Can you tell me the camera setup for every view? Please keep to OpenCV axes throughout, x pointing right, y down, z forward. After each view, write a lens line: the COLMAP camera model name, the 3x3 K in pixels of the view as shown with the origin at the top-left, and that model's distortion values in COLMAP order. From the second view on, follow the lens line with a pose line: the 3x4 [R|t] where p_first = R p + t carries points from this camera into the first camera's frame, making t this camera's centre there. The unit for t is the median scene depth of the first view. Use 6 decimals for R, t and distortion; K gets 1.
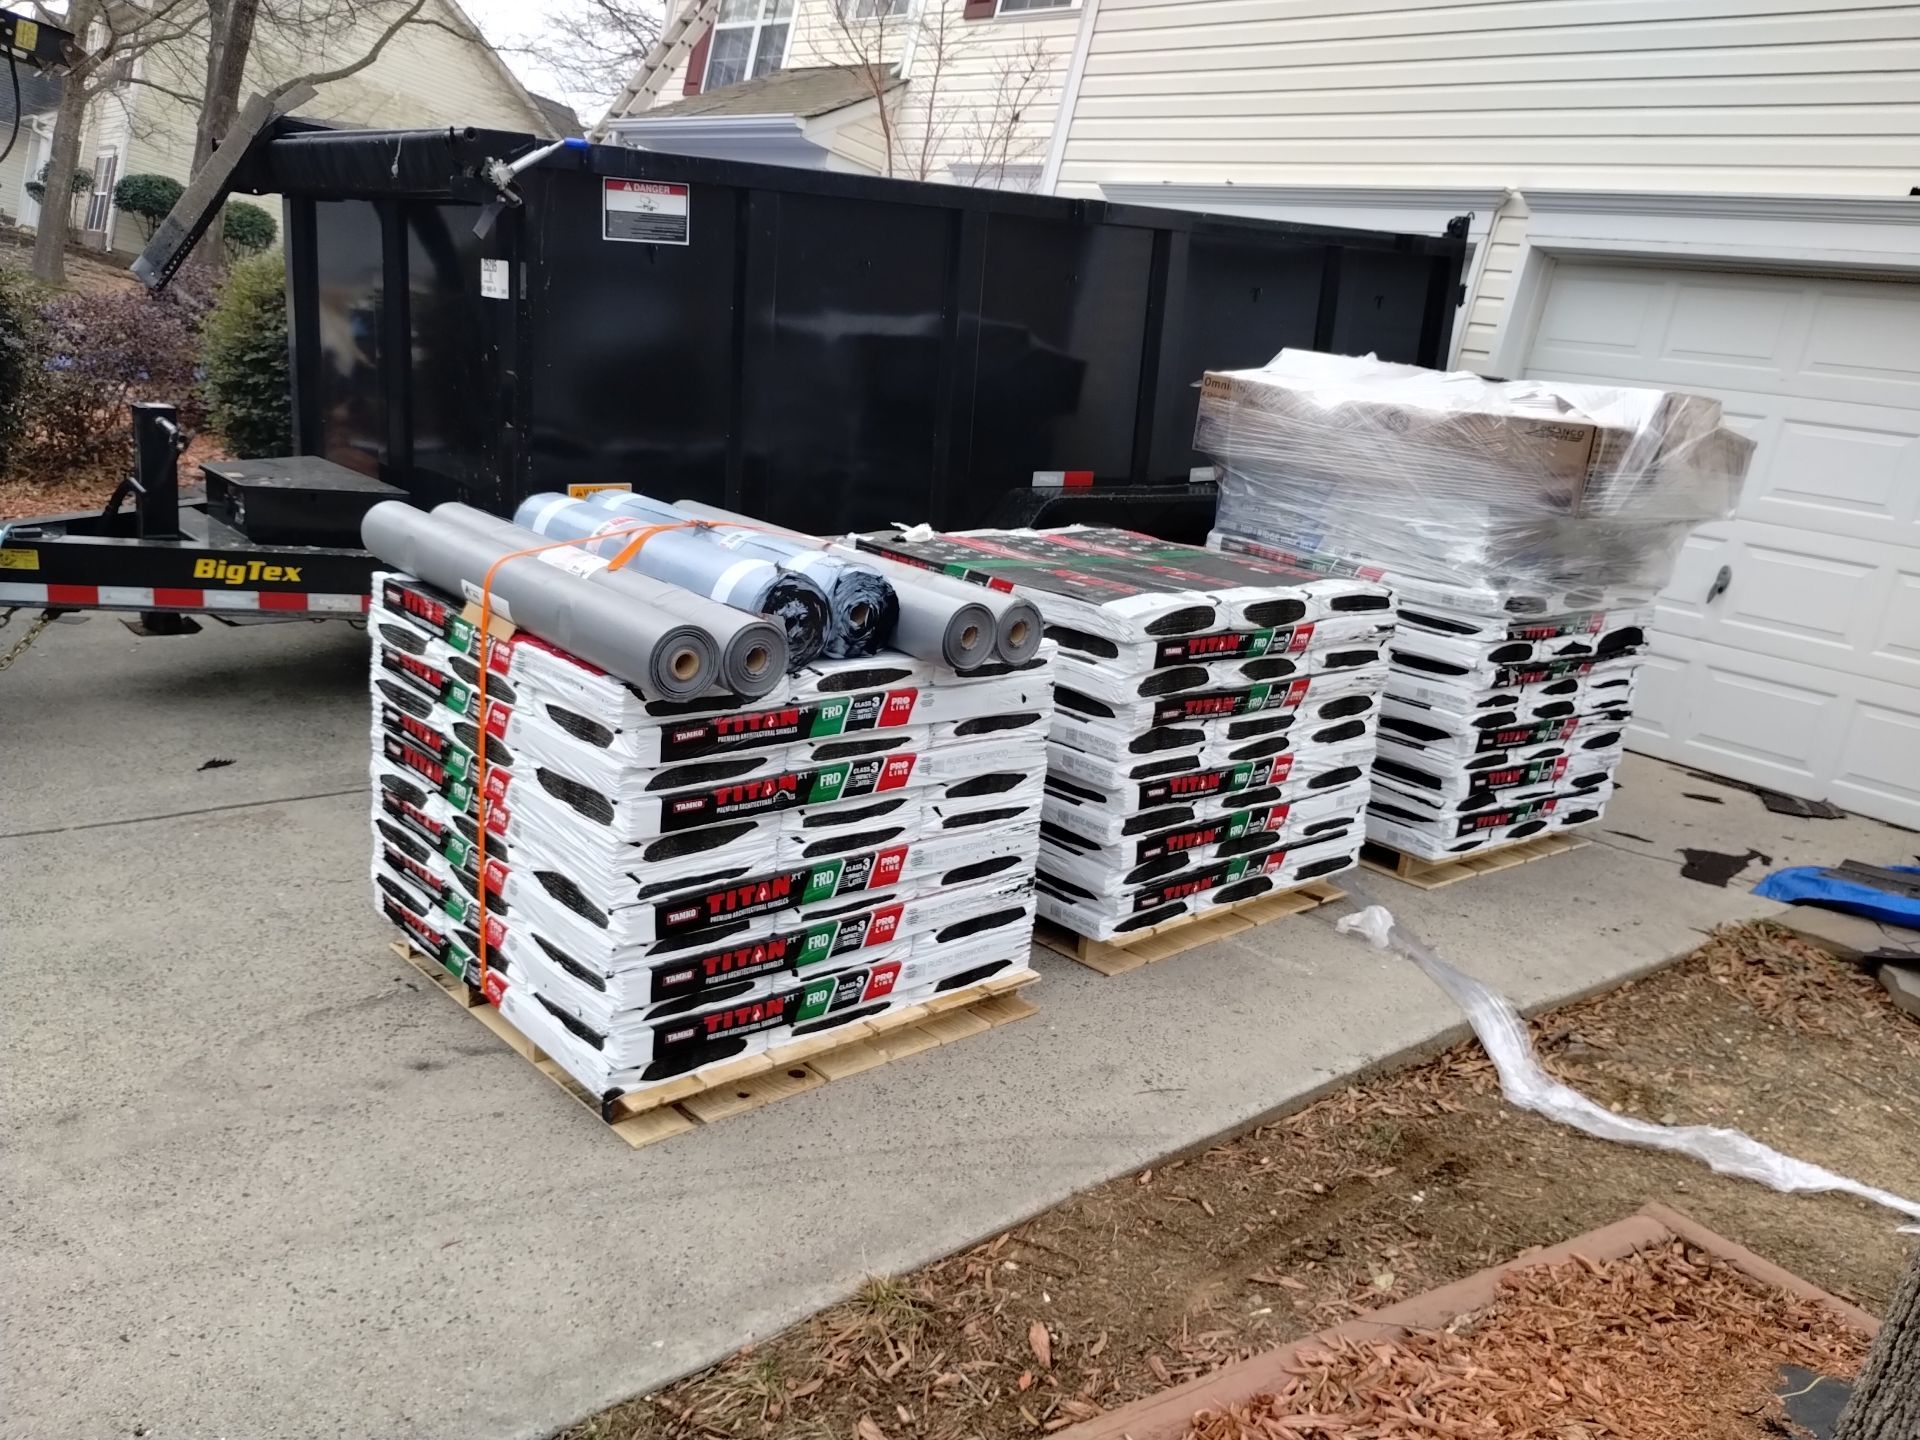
lens RADIAL K [[1606.2, 0, 925.8], [0, 1606.2, 688.0], [0, 0, 1]] dist [0.017776, -0.005748]
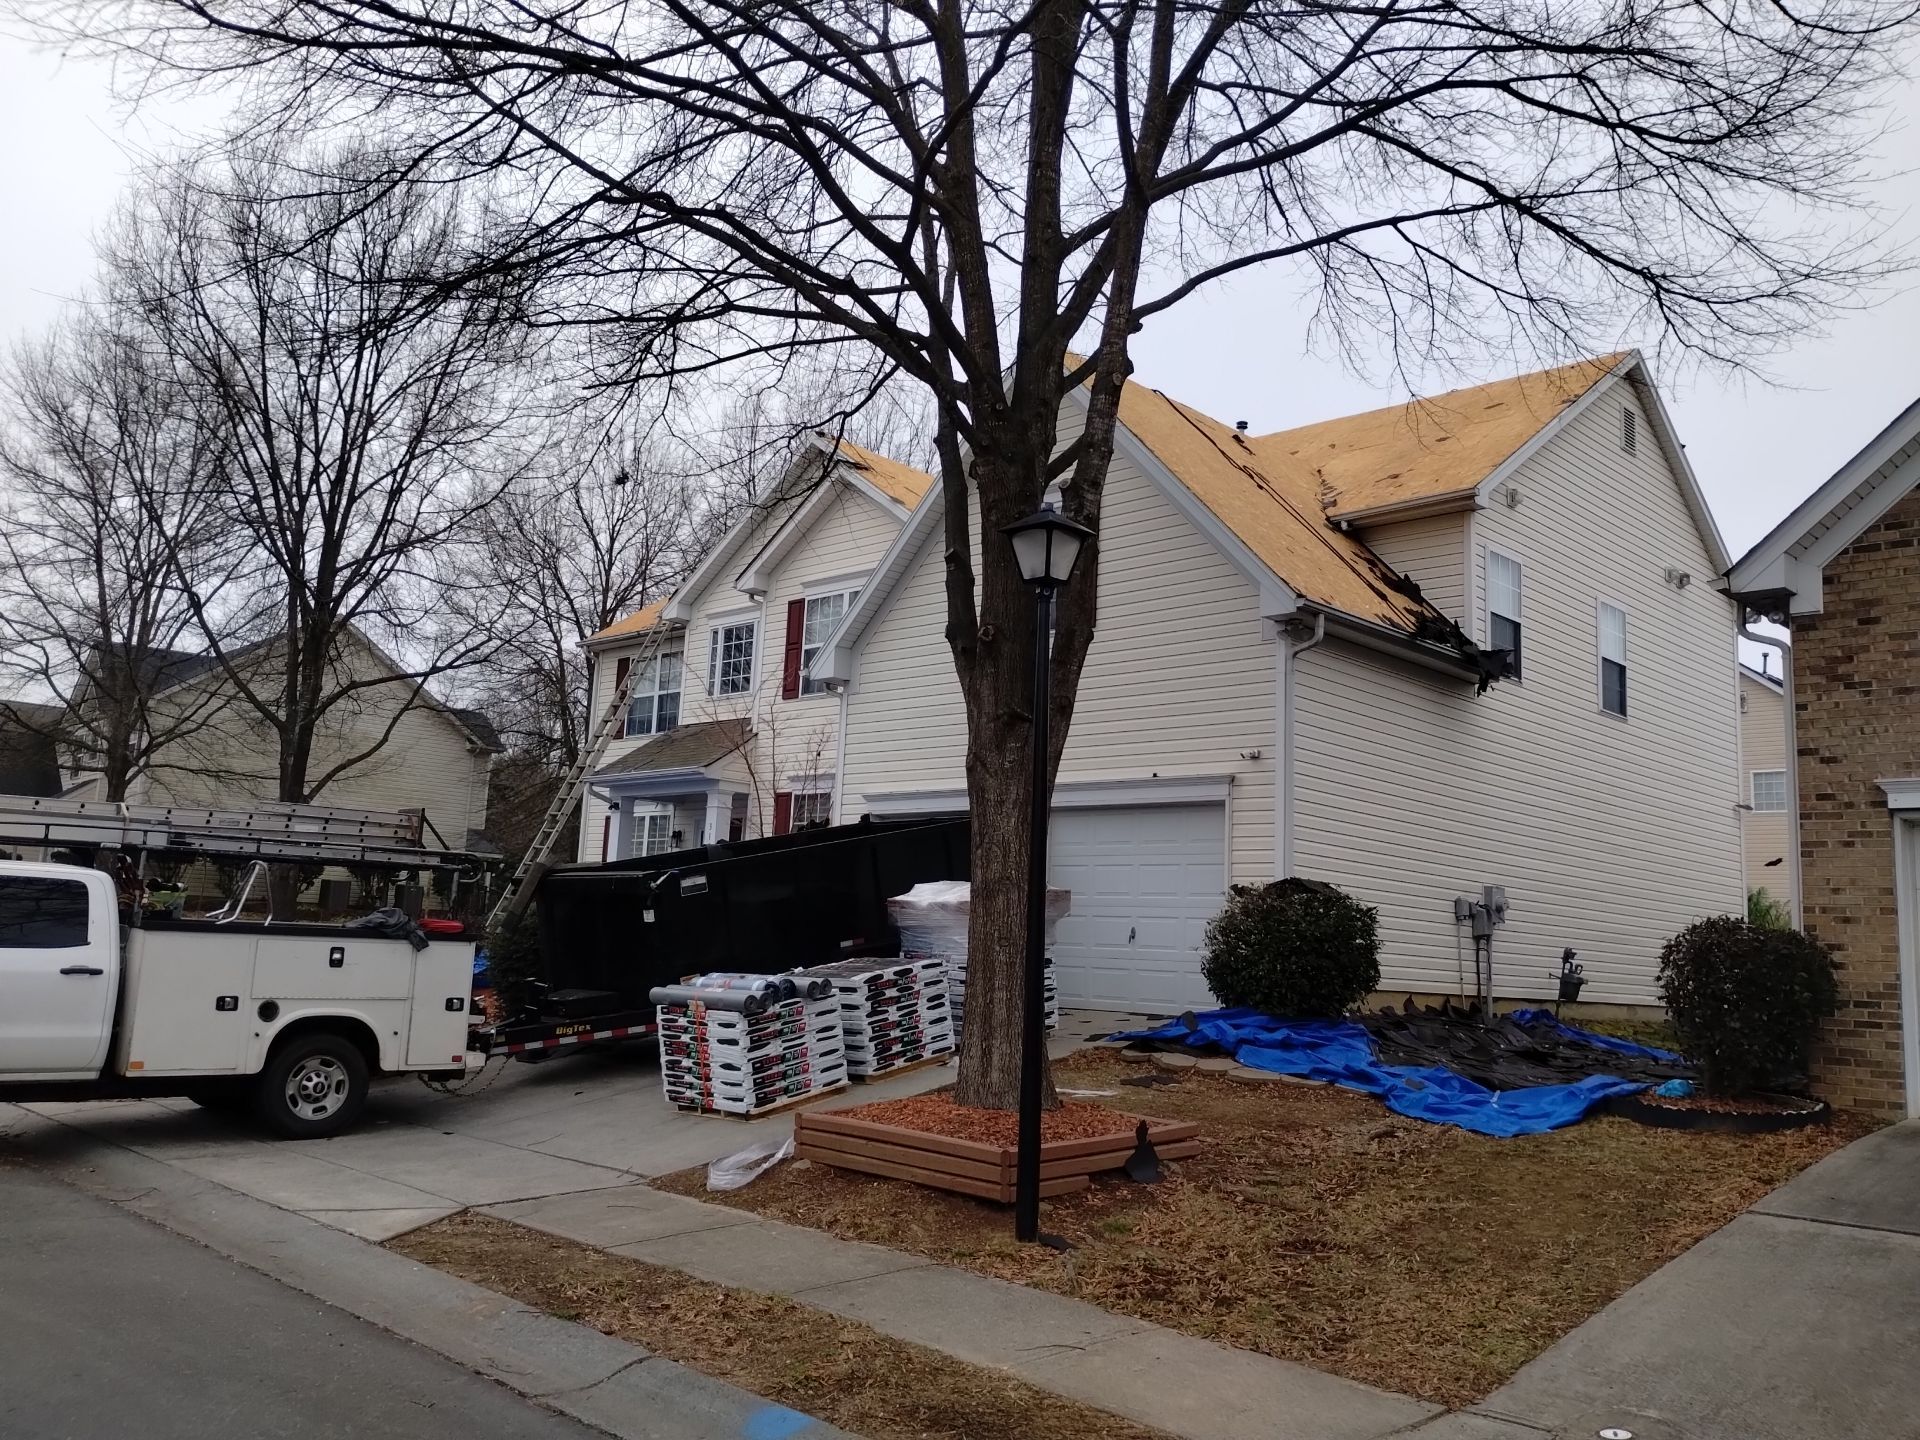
lens RADIAL K [[1606.2, 0, 925.8], [0, 1606.2, 688.0], [0, 0, 1]] dist [0.017776, -0.005748]
pose [[0.980590, -0.170715, 0.096430, 0.036078], [0.190903, 0.943446, -0.271044, 0.341708], [-0.044705, 0.284192, 0.957725, -2.649950]]
